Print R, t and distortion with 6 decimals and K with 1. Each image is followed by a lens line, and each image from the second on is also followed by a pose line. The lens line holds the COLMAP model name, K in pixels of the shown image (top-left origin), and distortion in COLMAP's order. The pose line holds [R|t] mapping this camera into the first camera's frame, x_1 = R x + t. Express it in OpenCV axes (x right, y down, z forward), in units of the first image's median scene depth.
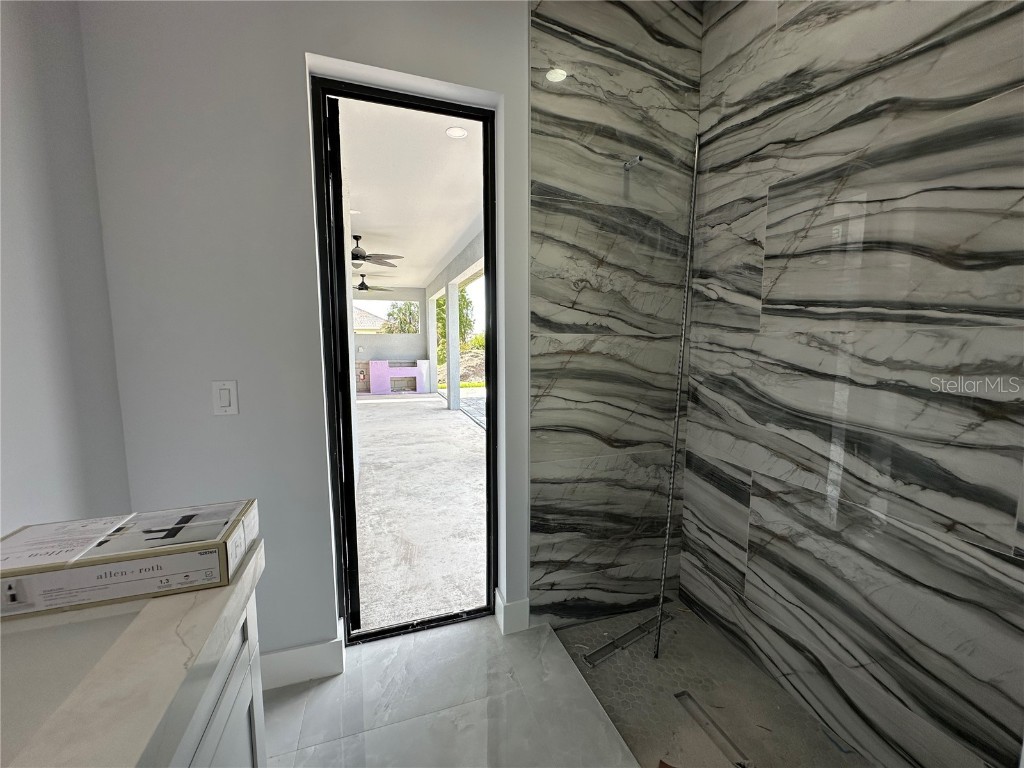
lens RADIAL K [[410.7, 0, 512.1], [0, 410.7, 383.5], [0, 0, 1]] dist [-0.002141, 0.000303]
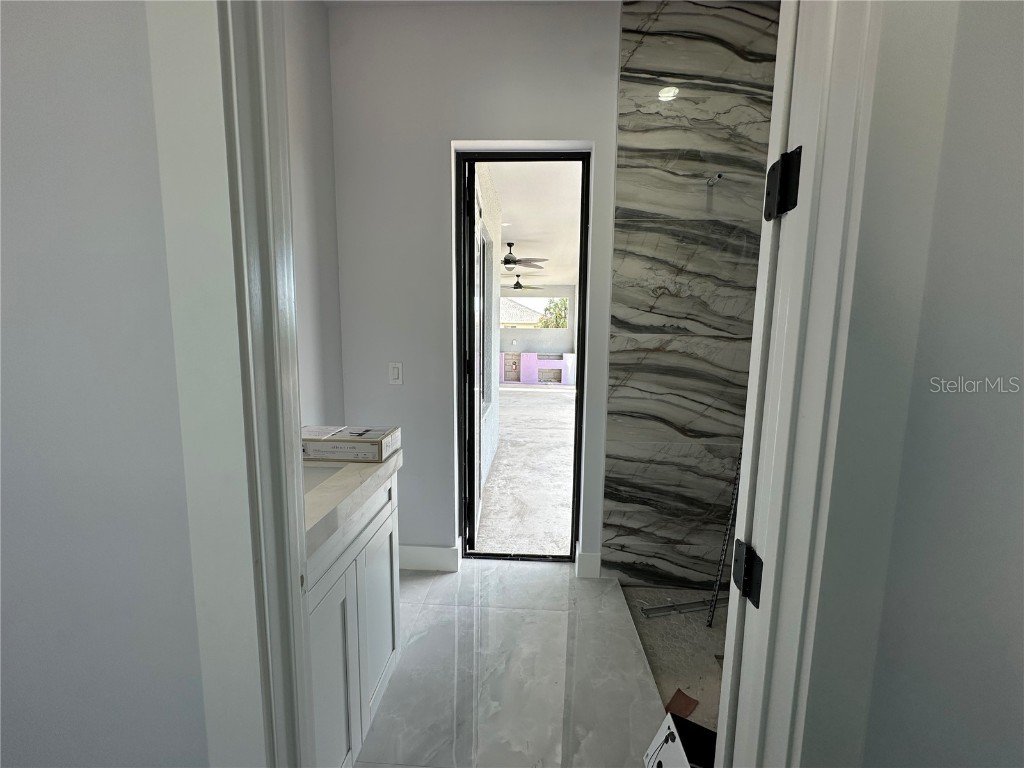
lens RADIAL K [[410.7, 0, 512.2], [0, 410.7, 383.4], [0, 0, 1]] dist [-0.002141, 0.000303]
pose [[0.930666, 0.056617, -0.361463, 0.210504], [-0.051541, 0.998390, 0.023676, 0.010635], [0.362221, -0.003405, 0.932086, -0.221433]]
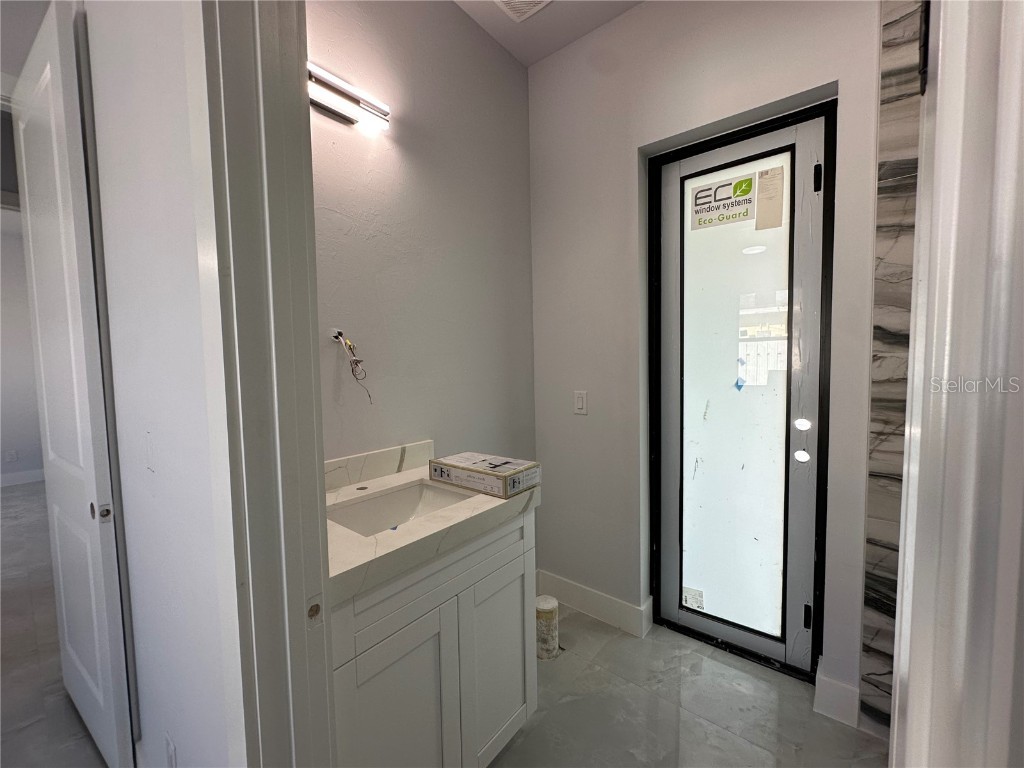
lens RADIAL K [[410.7, 0, 510.1], [0, 410.7, 383.6], [0, 0, 1]] dist [-0.002141, 0.000303]
pose [[0.540325, 0.042658, -0.840374, 0.319549], [-0.067862, 0.997670, 0.007010, -0.020372], [0.838715, 0.053242, 0.541961, -0.015181]]
